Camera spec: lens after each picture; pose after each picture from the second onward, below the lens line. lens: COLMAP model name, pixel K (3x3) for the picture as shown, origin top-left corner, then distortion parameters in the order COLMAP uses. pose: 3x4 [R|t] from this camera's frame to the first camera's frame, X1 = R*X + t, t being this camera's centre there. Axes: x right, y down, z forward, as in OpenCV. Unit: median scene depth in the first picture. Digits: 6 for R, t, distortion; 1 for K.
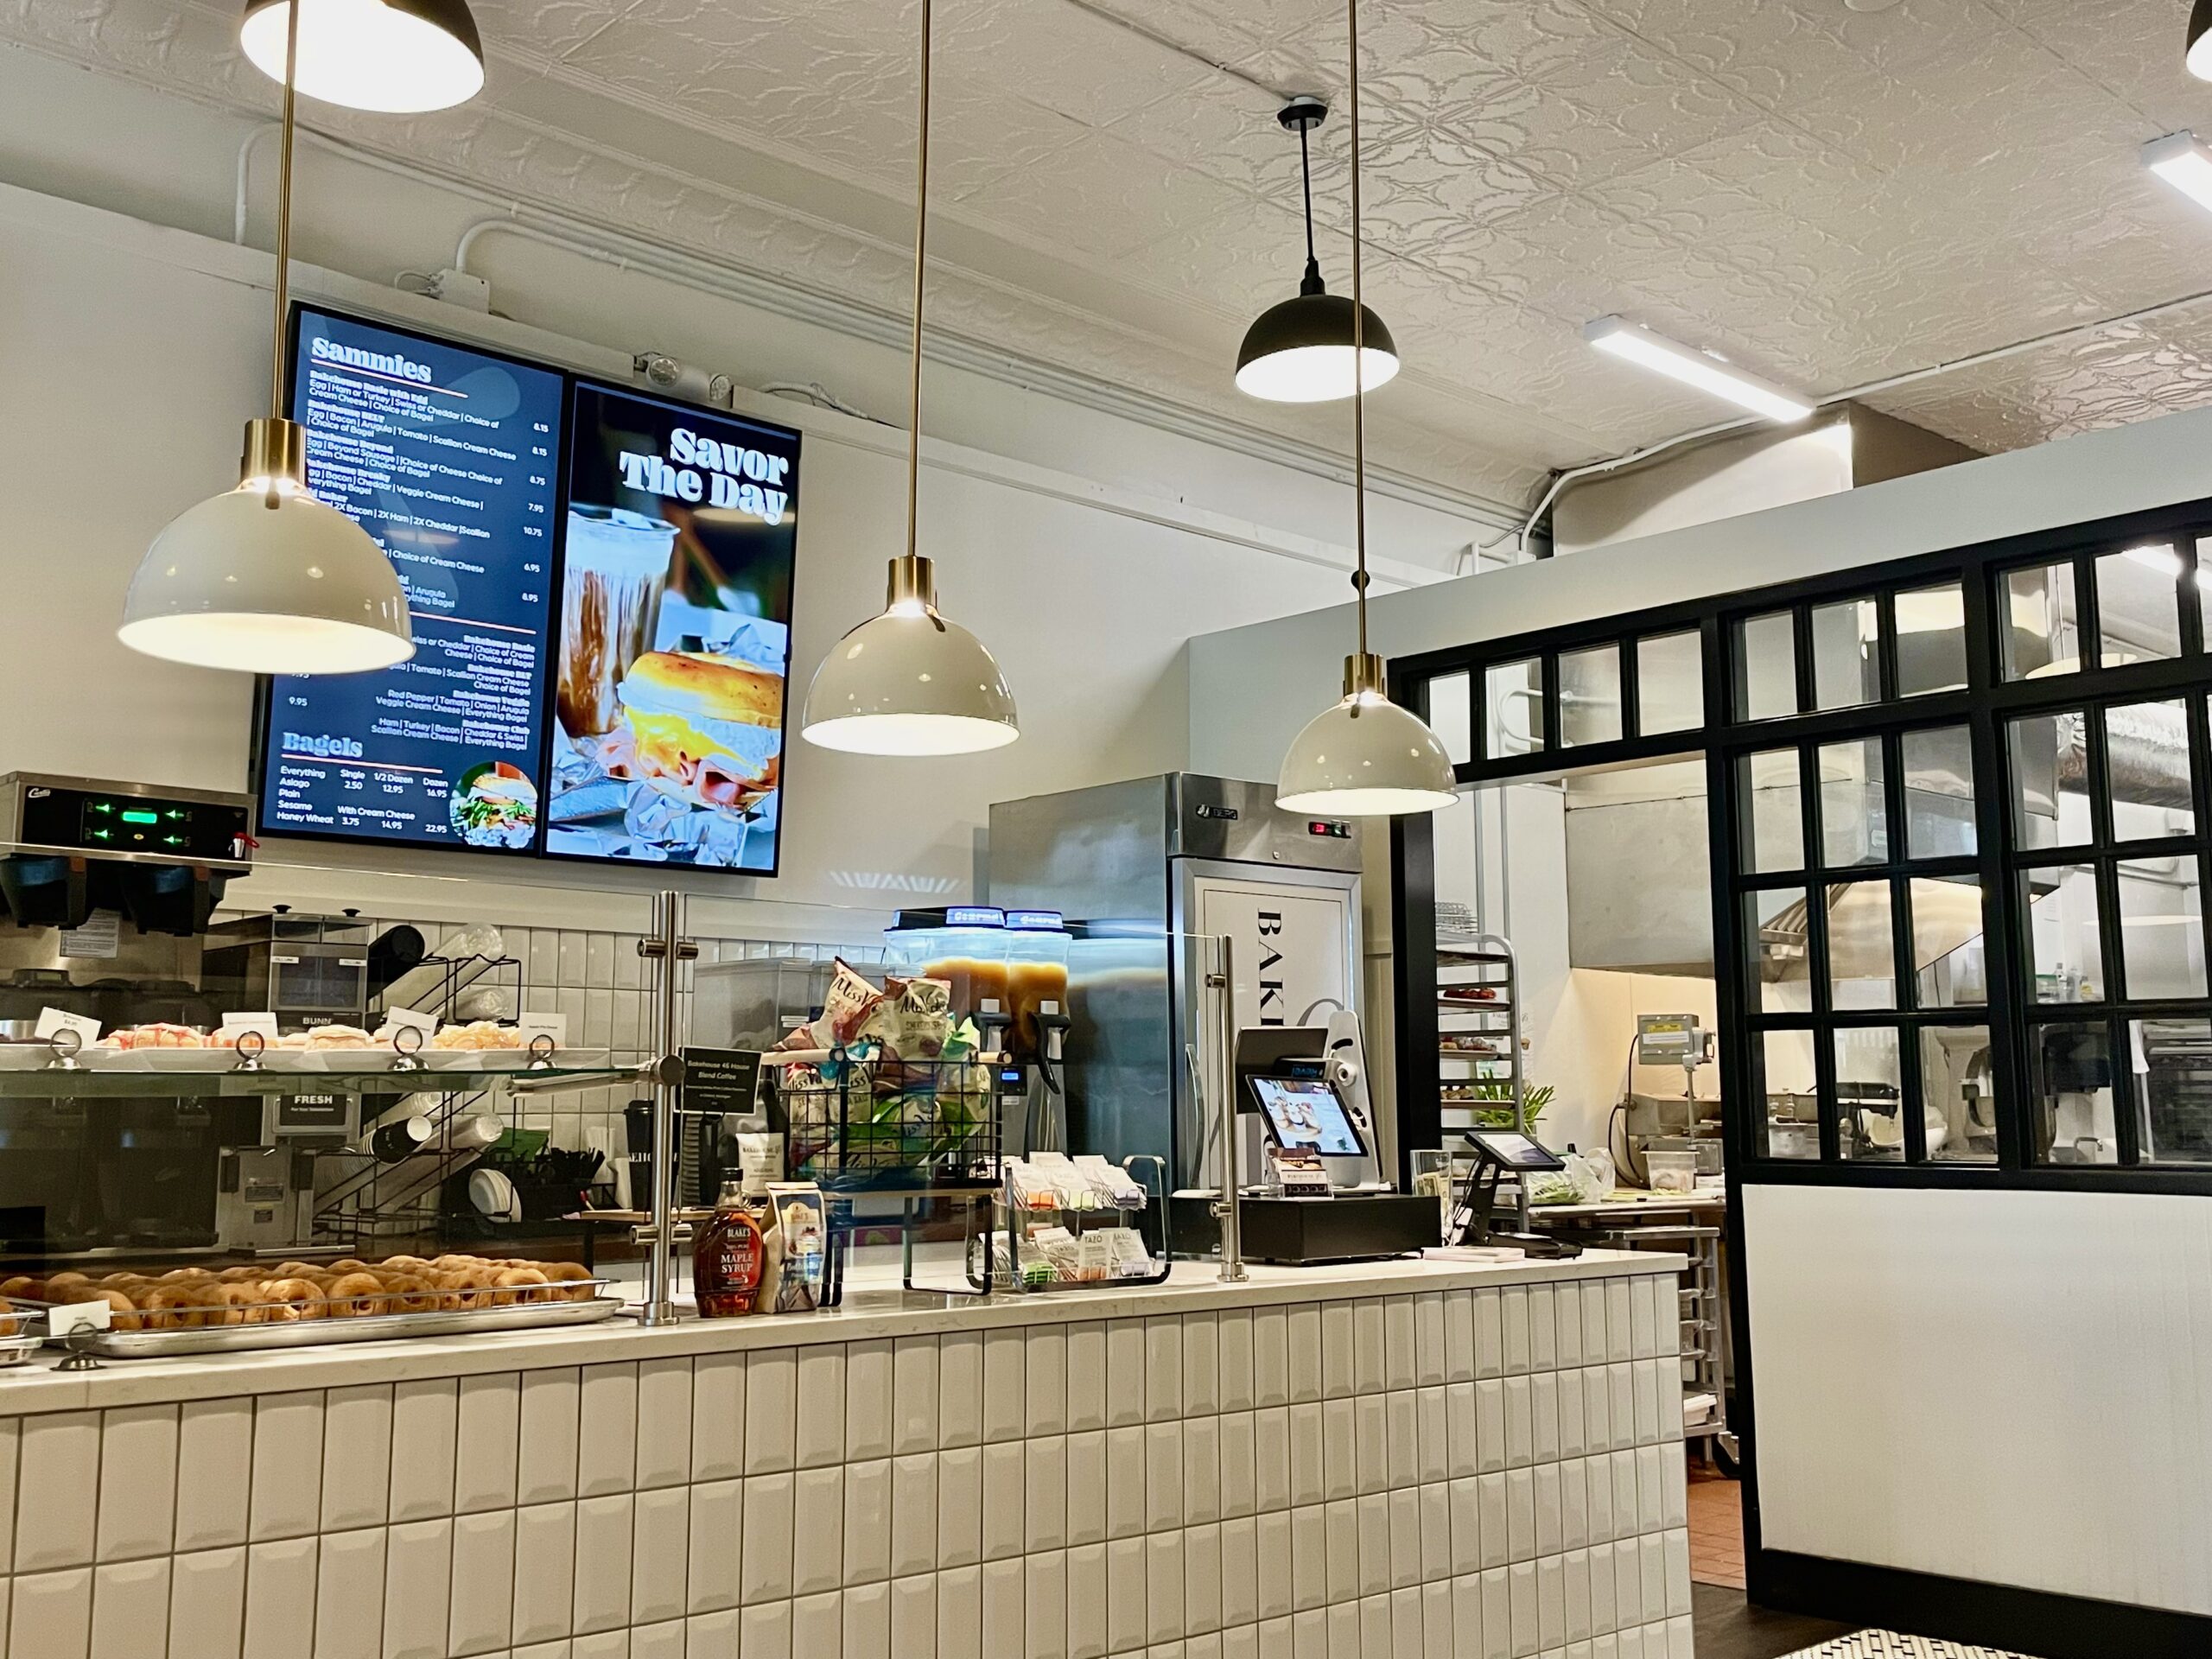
lens RADIAL K [[2188.7, 0, 1104.7], [0, 2188.7, 821.0], [0, 0, 1]] dist [0.054759, 0.000000]
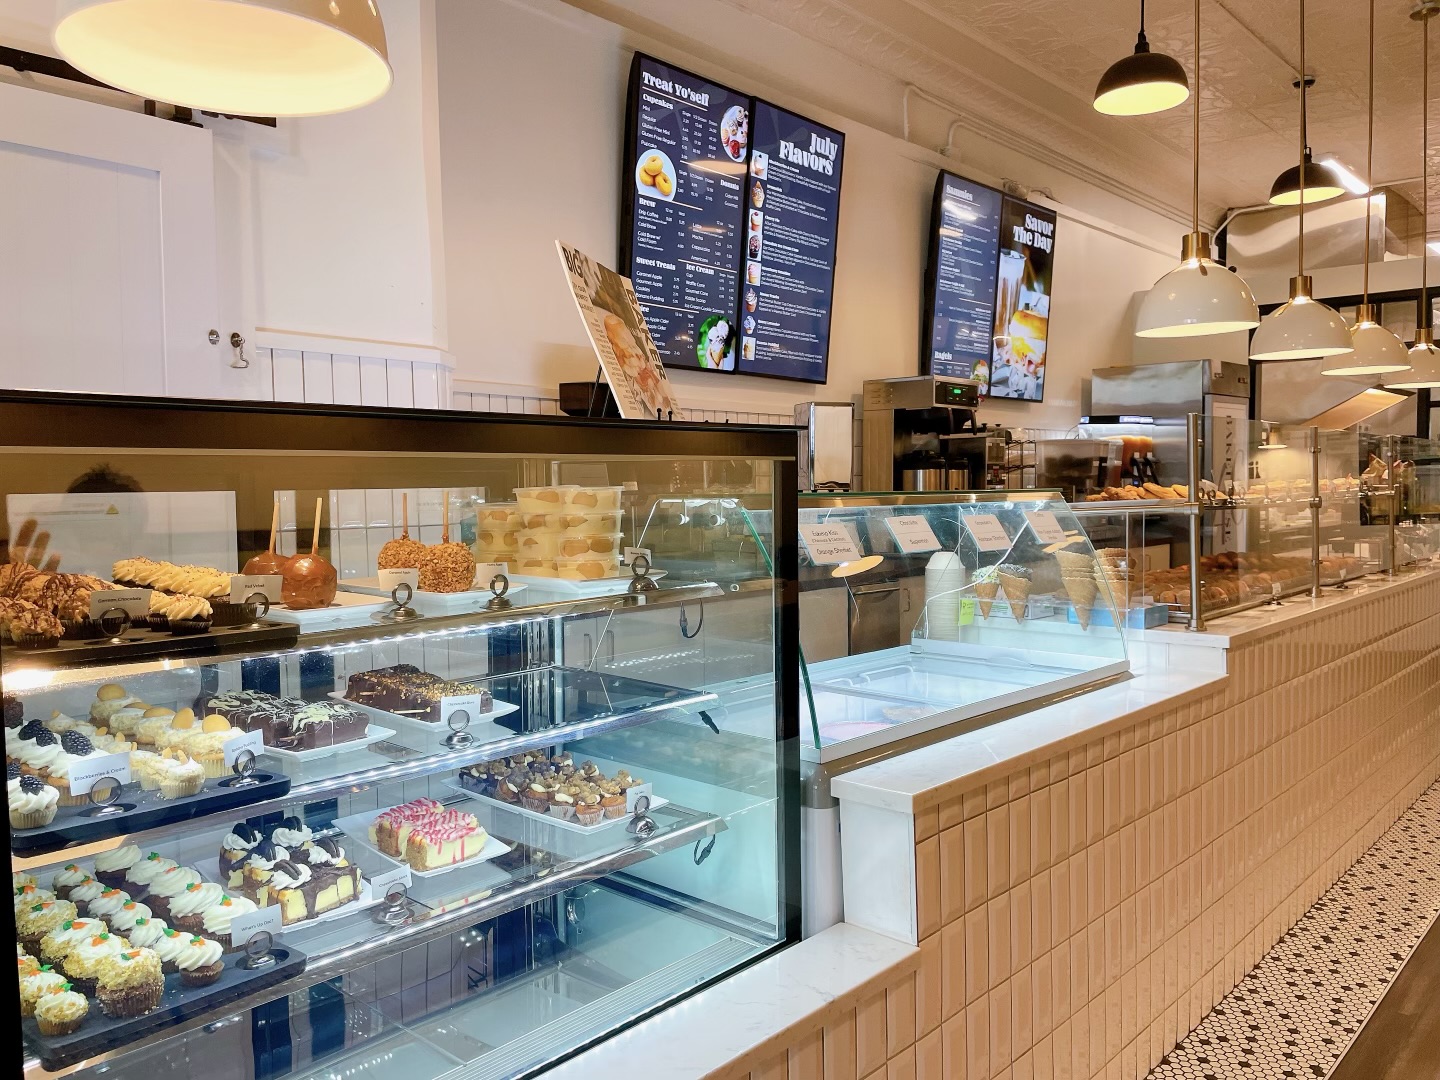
lens RADIAL K [[1124.8, 0, 724.3], [0, 1124.8, 542.0], [0, 0, 1]] dist [0.039054, -0.030749]
pose [[0.995171, -0.014876, 0.097019, -0.642374], [-0.003453, 0.982530, 0.186072, -0.056158], [-0.098092, -0.185509, 0.977734, -0.229791]]
